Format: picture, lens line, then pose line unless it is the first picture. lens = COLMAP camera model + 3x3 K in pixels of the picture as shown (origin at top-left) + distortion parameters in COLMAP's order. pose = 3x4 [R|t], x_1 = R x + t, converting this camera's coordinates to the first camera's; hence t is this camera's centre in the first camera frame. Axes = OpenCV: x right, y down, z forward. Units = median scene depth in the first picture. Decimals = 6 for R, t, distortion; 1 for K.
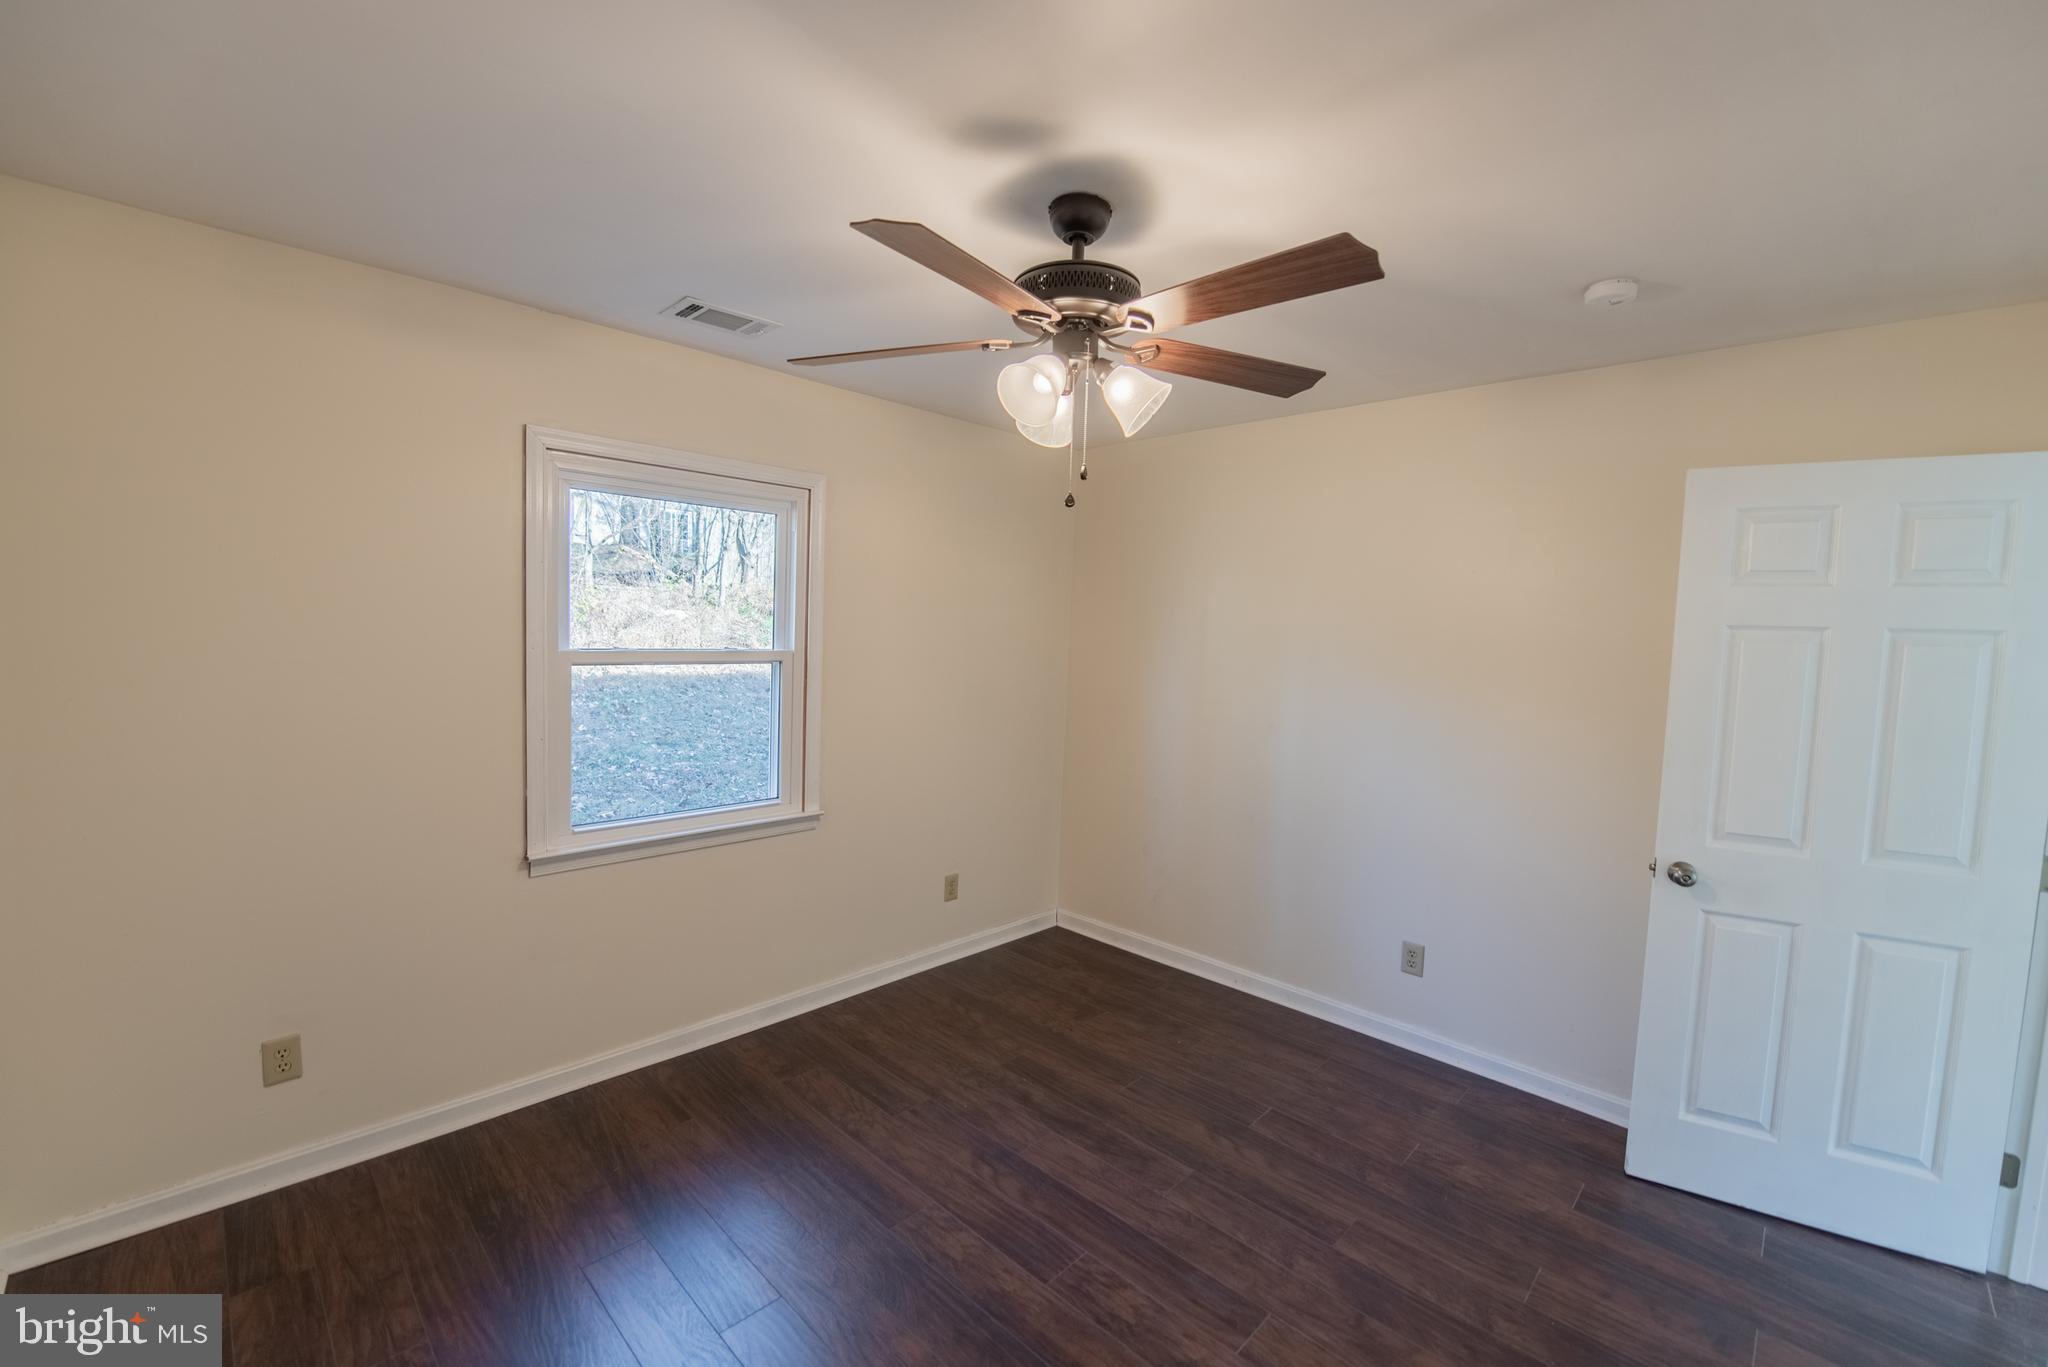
lens RADIAL K [[834.1, 0, 1021.4], [0, 834.1, 682.5], [0, 0, 1]] dist [-0.018061, -0.001692]
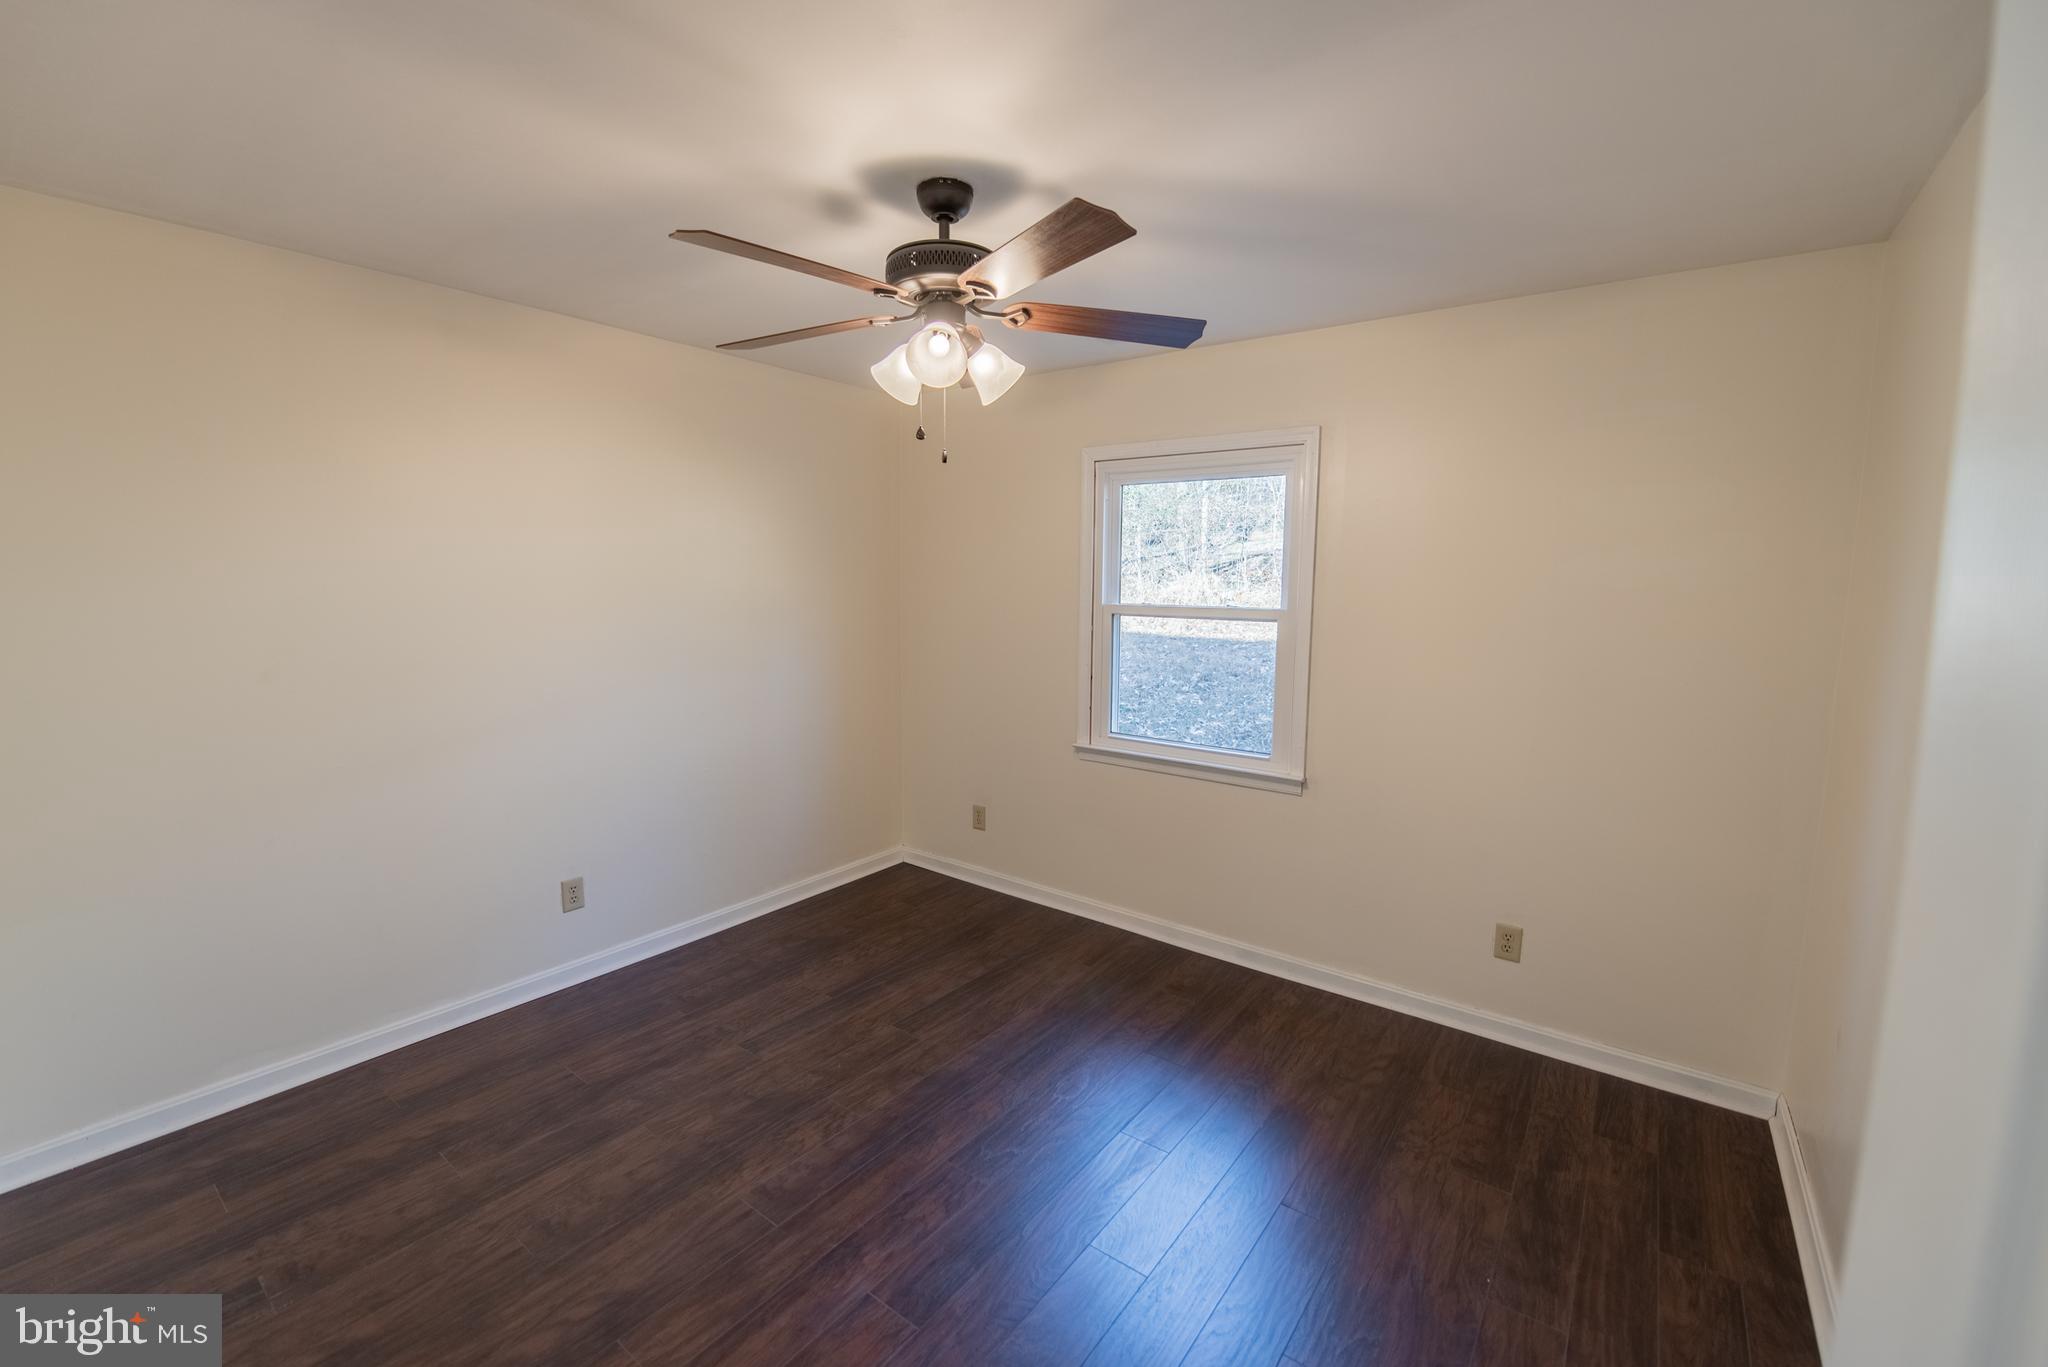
lens RADIAL K [[834.1, 0, 1020.1], [0, 834.1, 689.3], [0, 0, 1]] dist [-0.018061, -0.001692]
pose [[0.124591, 0.096340, -0.987520, 0.876990], [-0.080285, 0.992990, 0.086745, -0.006667], [0.988955, 0.068476, 0.131452, 0.732599]]
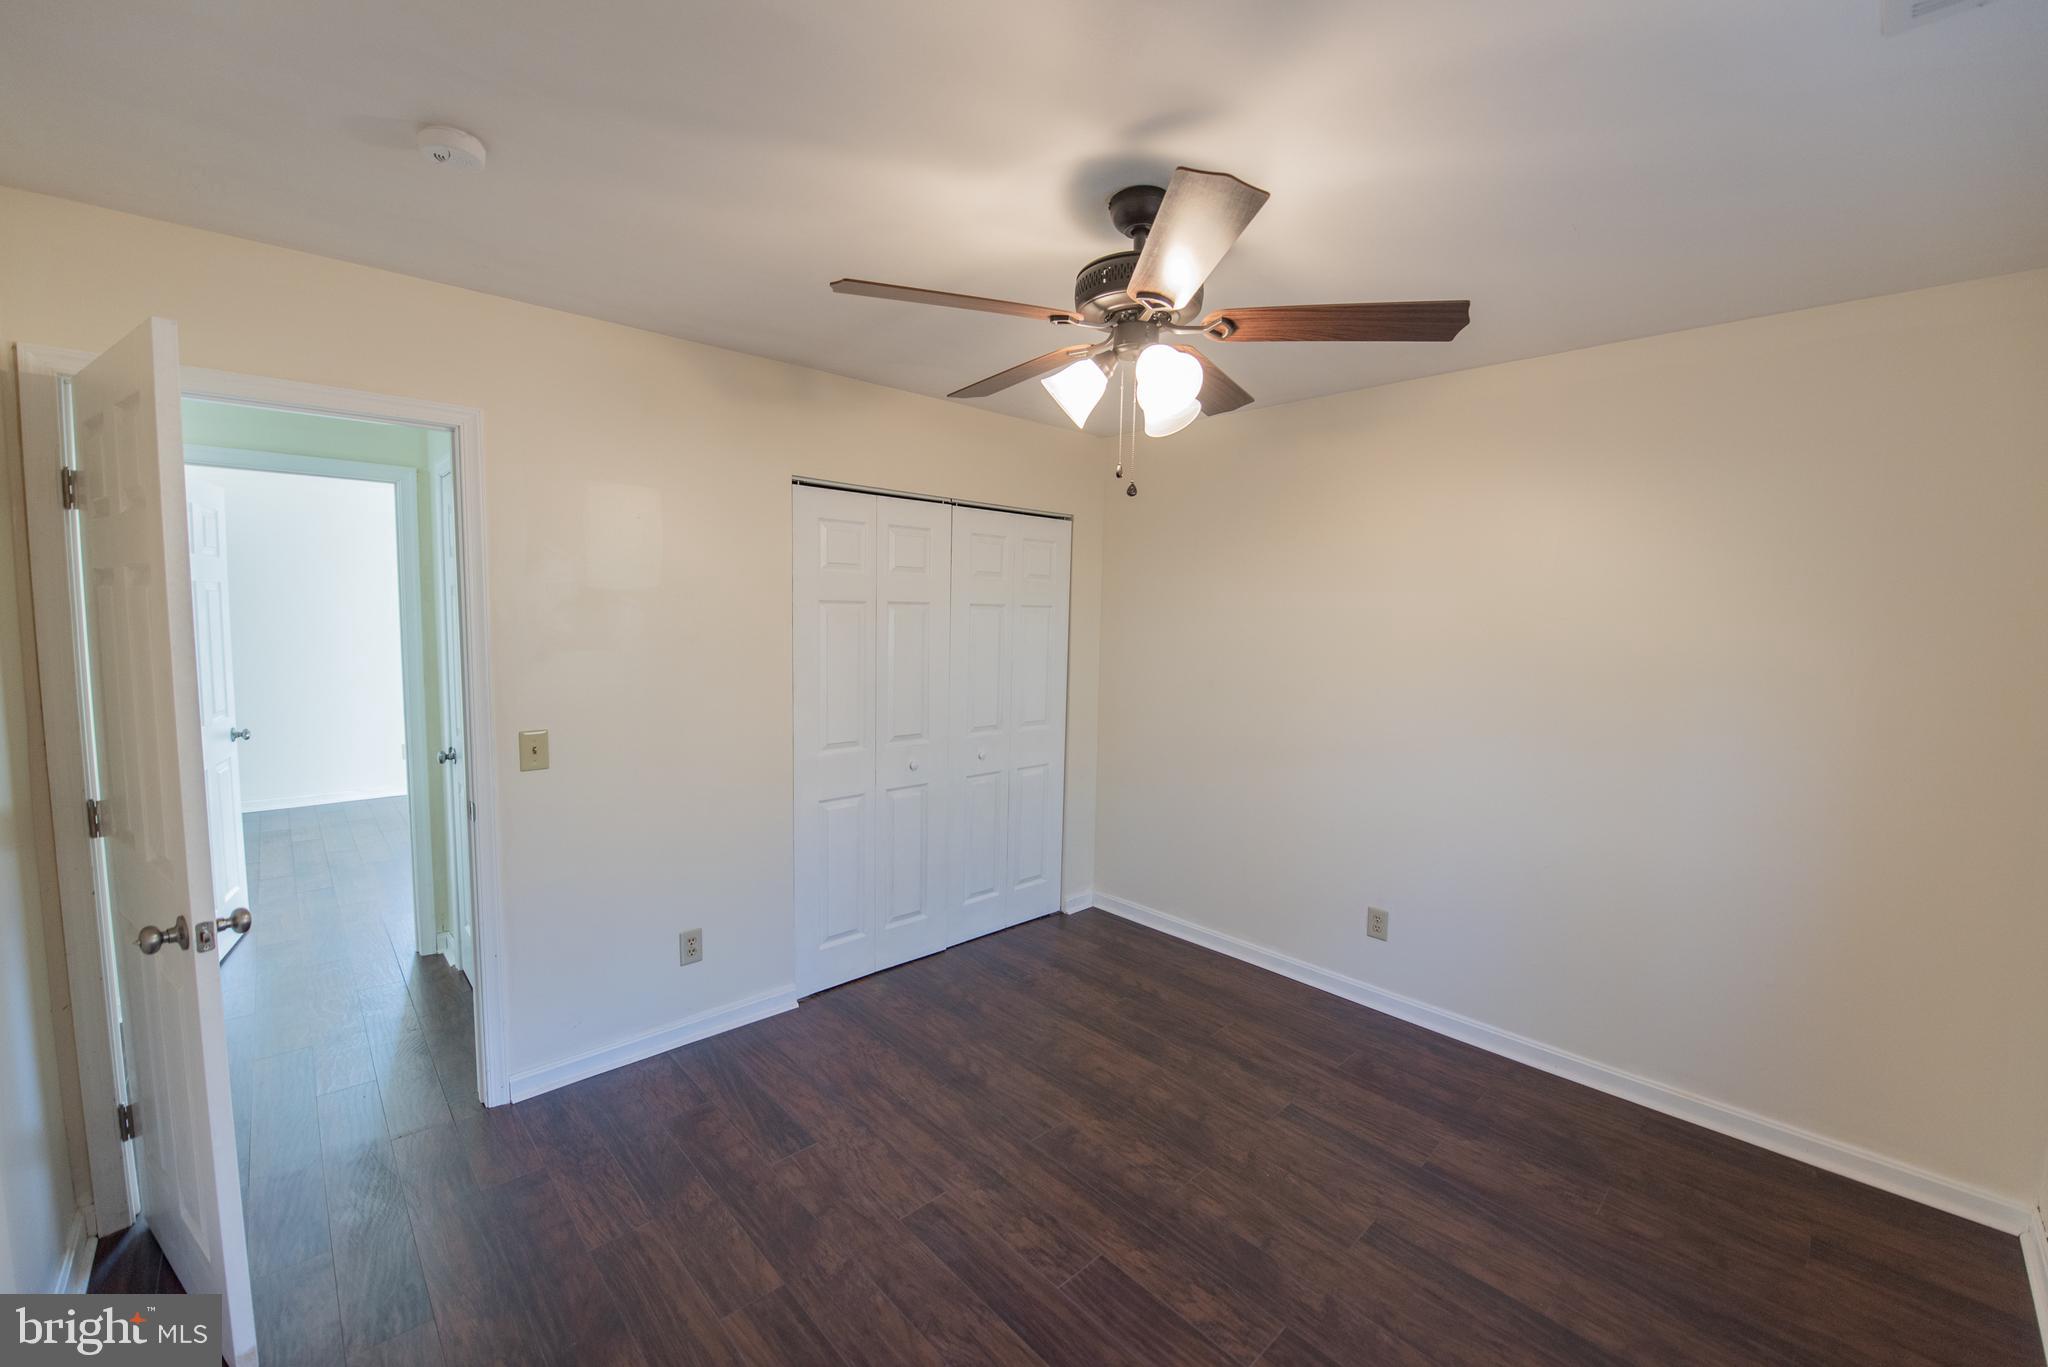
lens RADIAL K [[804.1, 0, 1027.2], [0, 804.1, 670.0], [0, 0, 1]] dist [-0.026668, 0.000107]
pose [[-0.997722, -0.056064, 0.037528, 0.101230], [-0.049801, 0.987288, 0.150937, -0.108703], [-0.045513, 0.148724, -0.987831, 1.509570]]
